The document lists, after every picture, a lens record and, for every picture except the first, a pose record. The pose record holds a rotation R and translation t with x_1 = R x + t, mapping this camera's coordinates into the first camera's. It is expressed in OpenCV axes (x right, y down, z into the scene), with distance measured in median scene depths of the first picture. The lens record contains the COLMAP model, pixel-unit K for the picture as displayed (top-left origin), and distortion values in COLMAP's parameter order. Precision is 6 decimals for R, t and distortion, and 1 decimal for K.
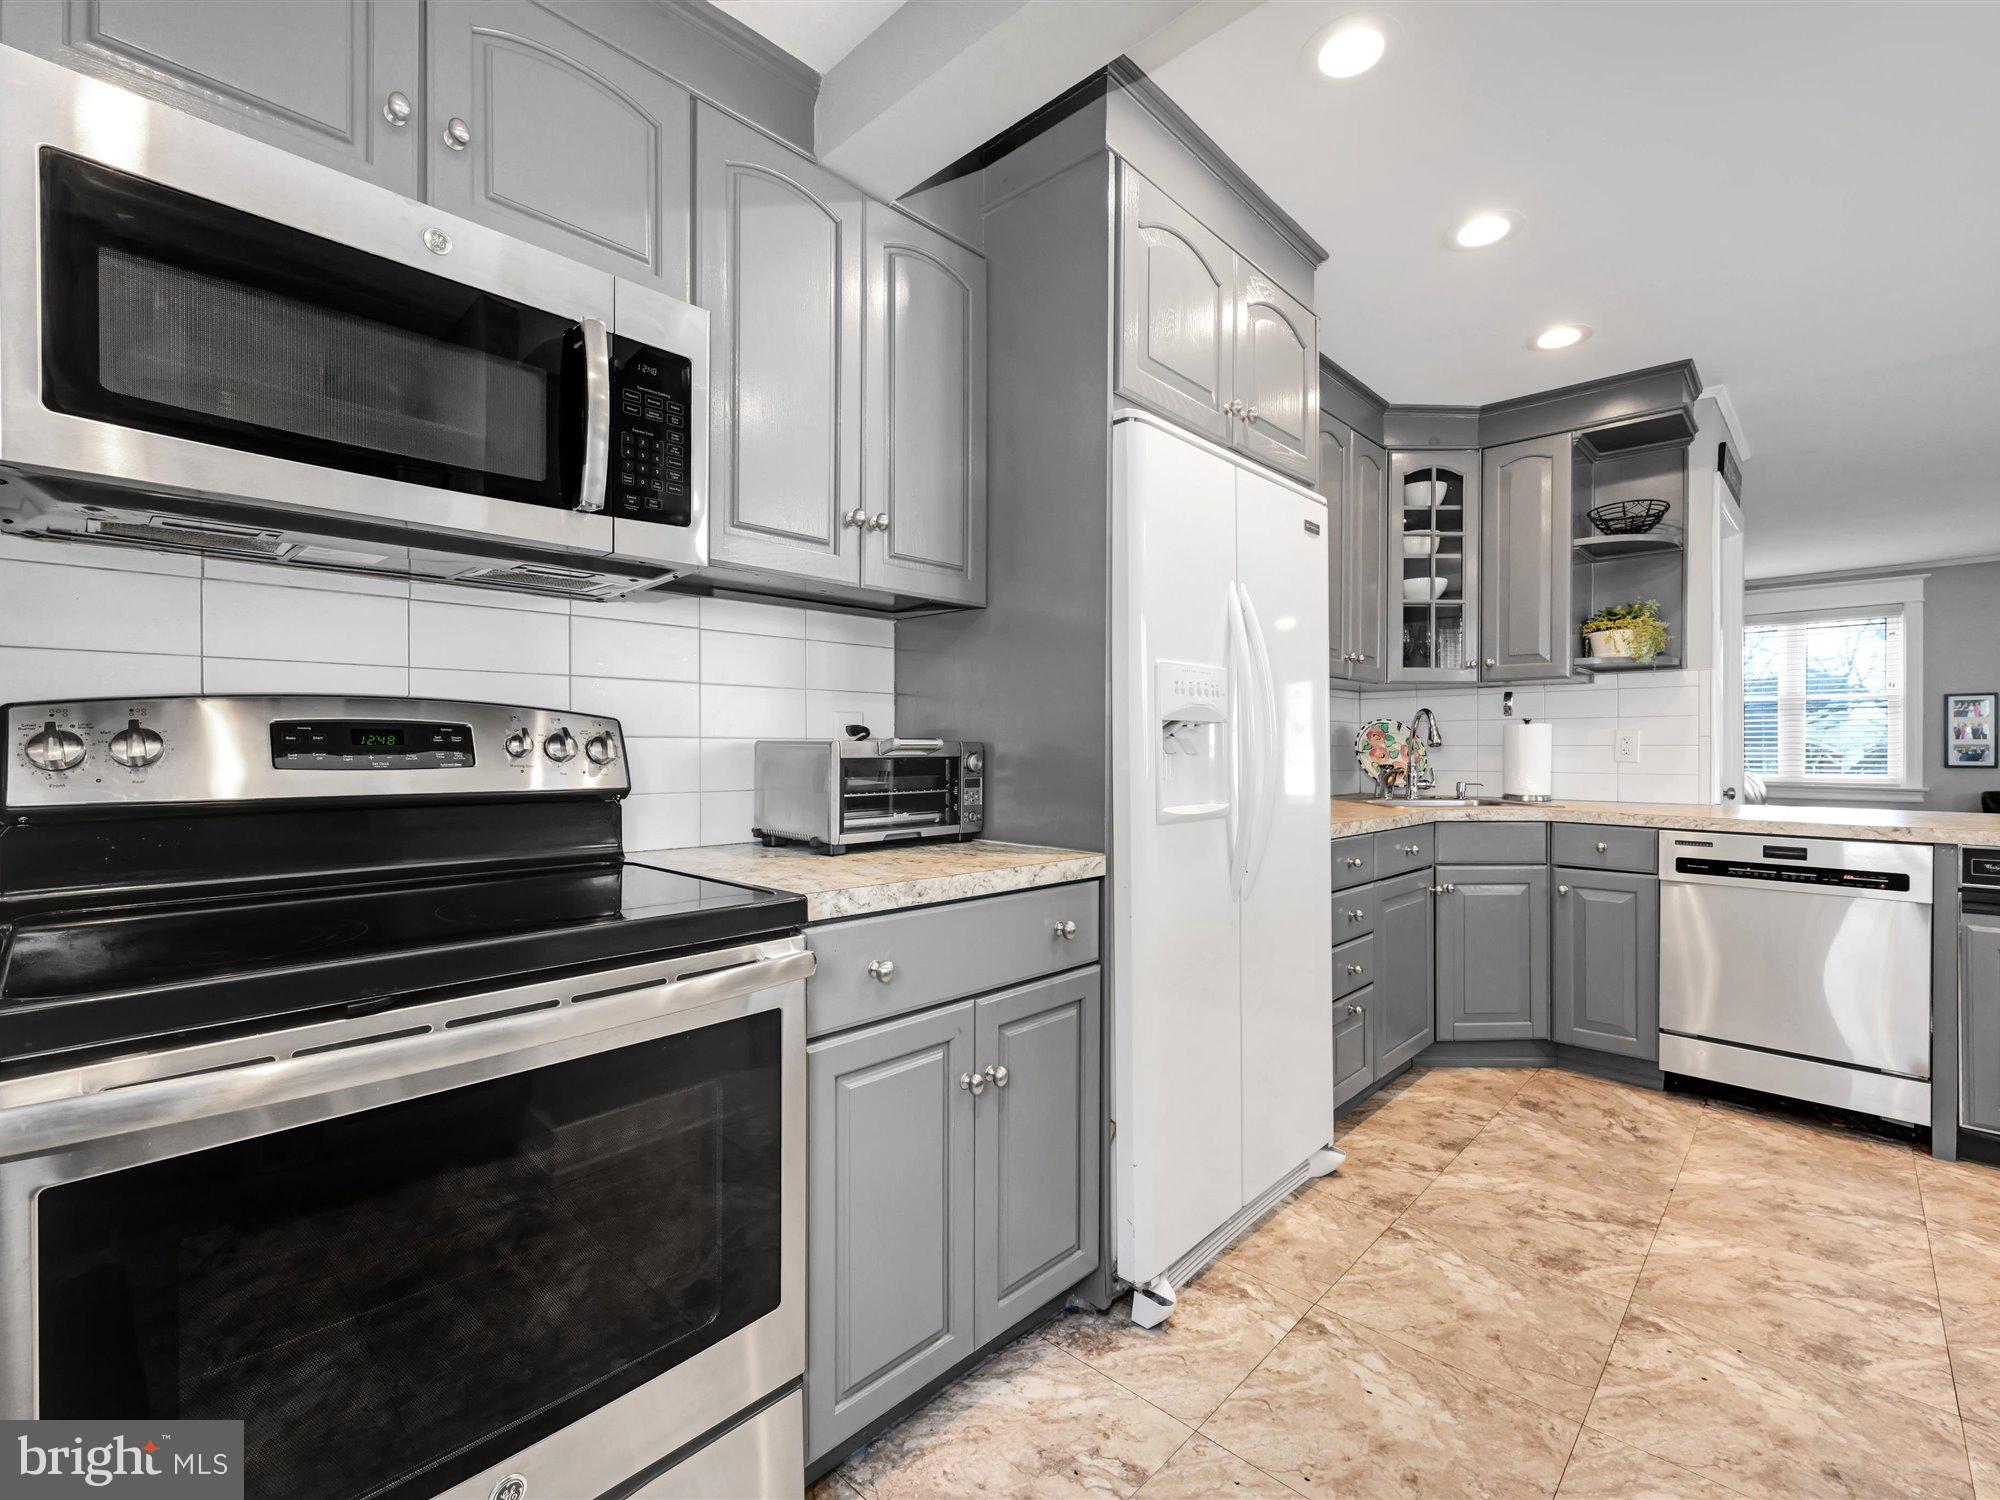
lens RADIAL K [[909.4, 0, 982.9], [0, 909.4, 743.2], [0, 0, 1]] dist [-0.003175, -0.000162]
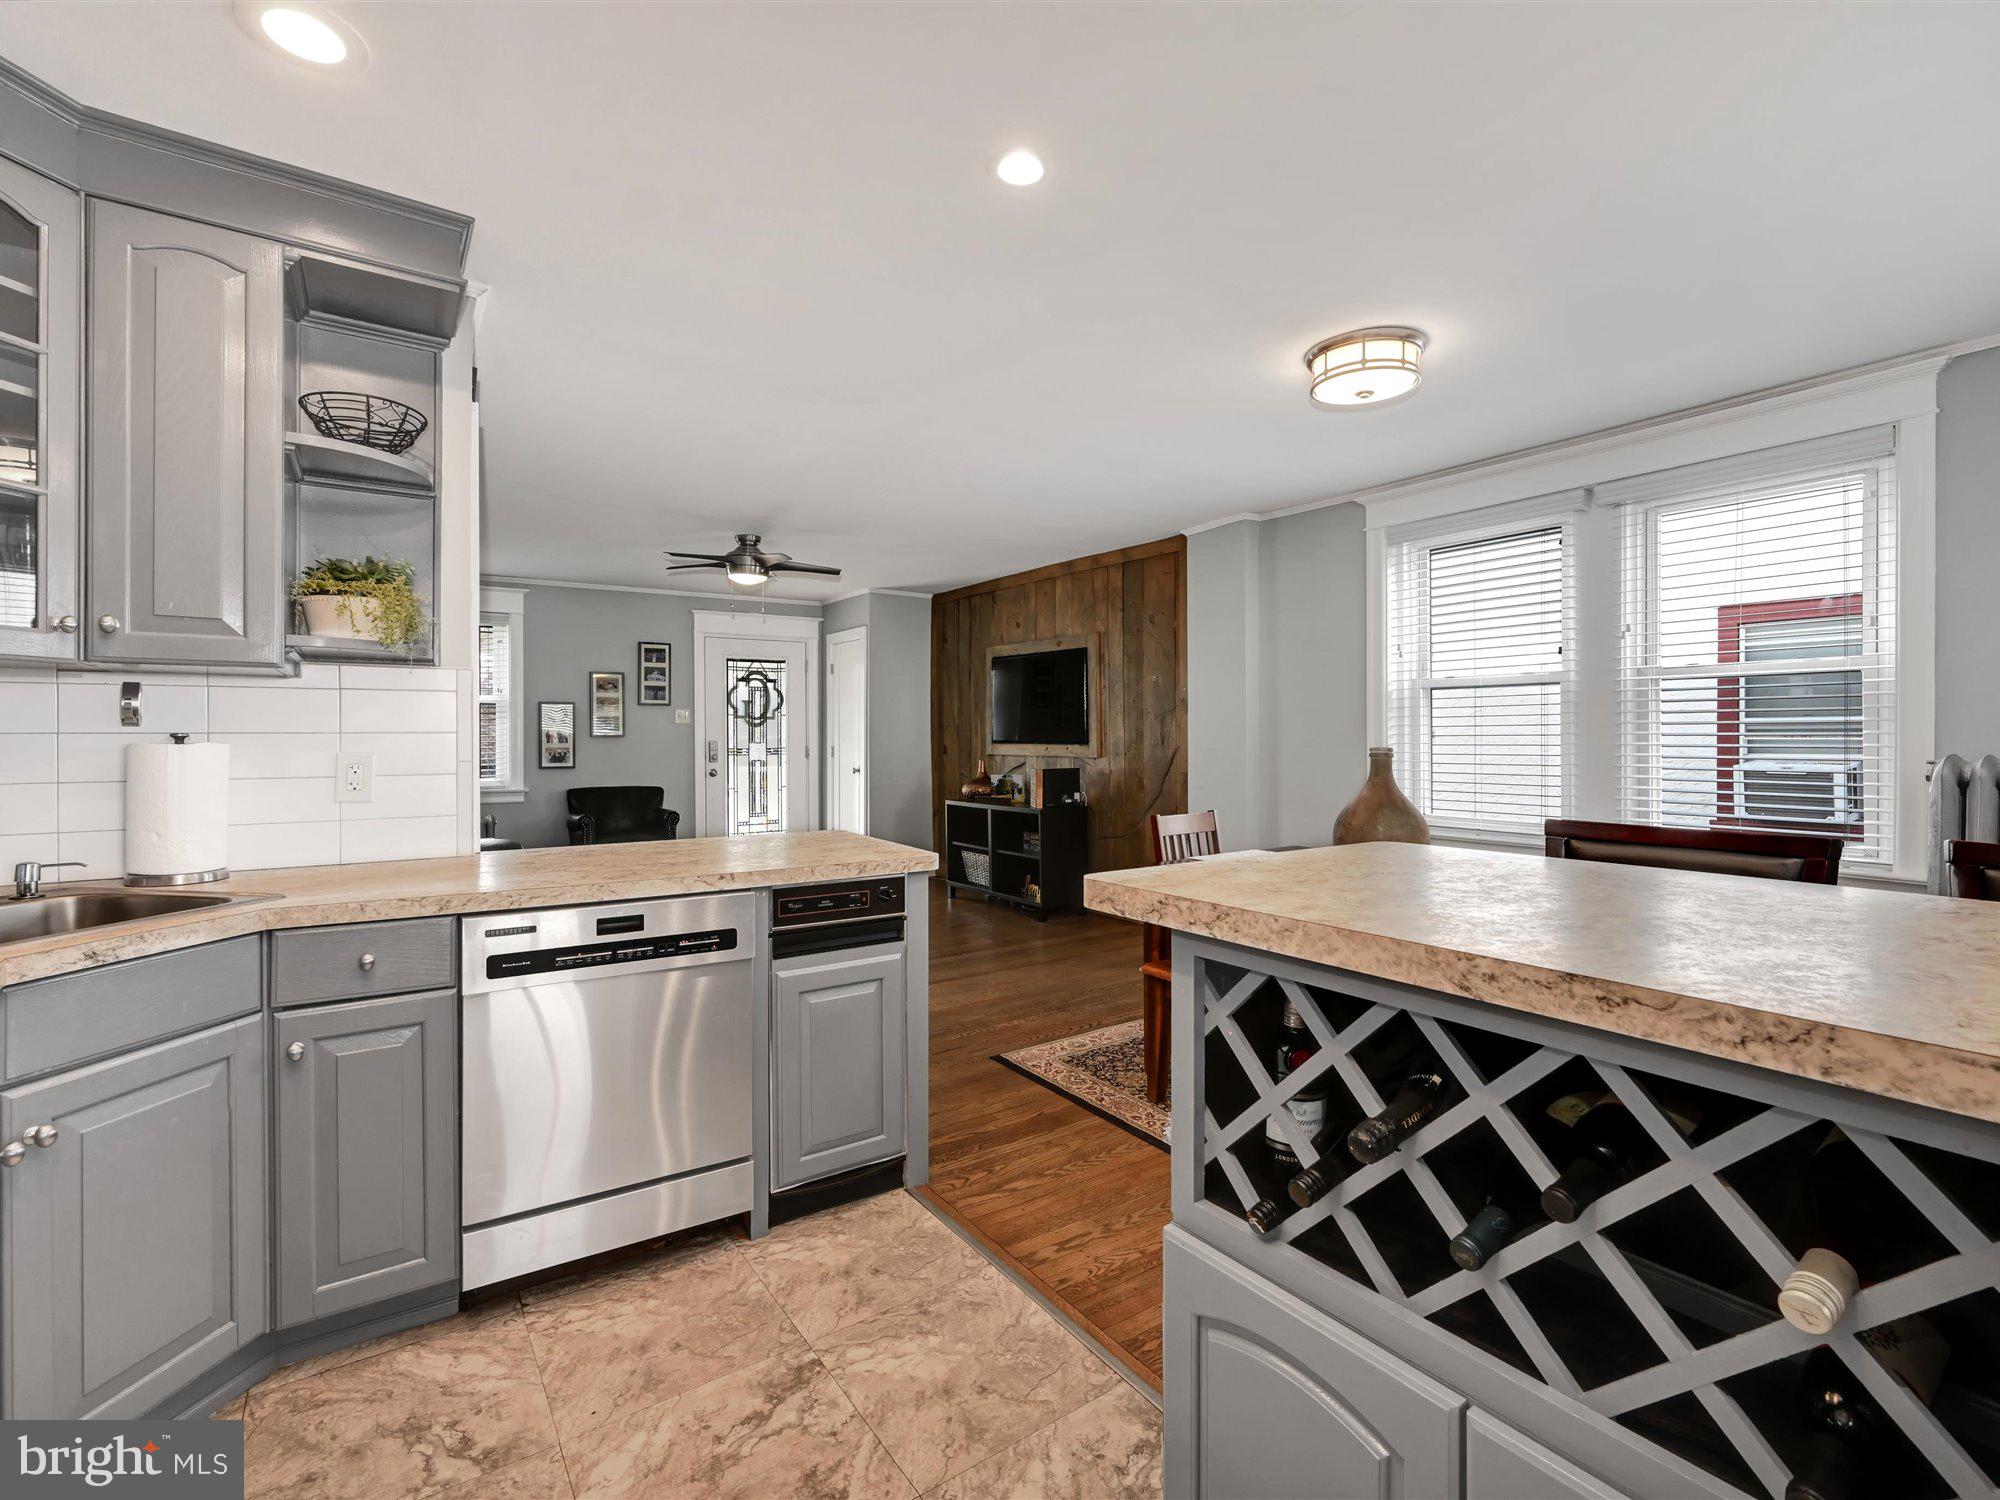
lens RADIAL K [[909.4, 0, 1015.9], [0, 909.4, 741.8], [0, 0, 1]] dist [-0.003175, -0.000162]
pose [[0.189187, -0.005381, 0.981926, 0.179582], [-0.003141, 0.999977, 0.006085, -0.031666], [-0.981936, -0.004235, 0.189166, 0.464613]]
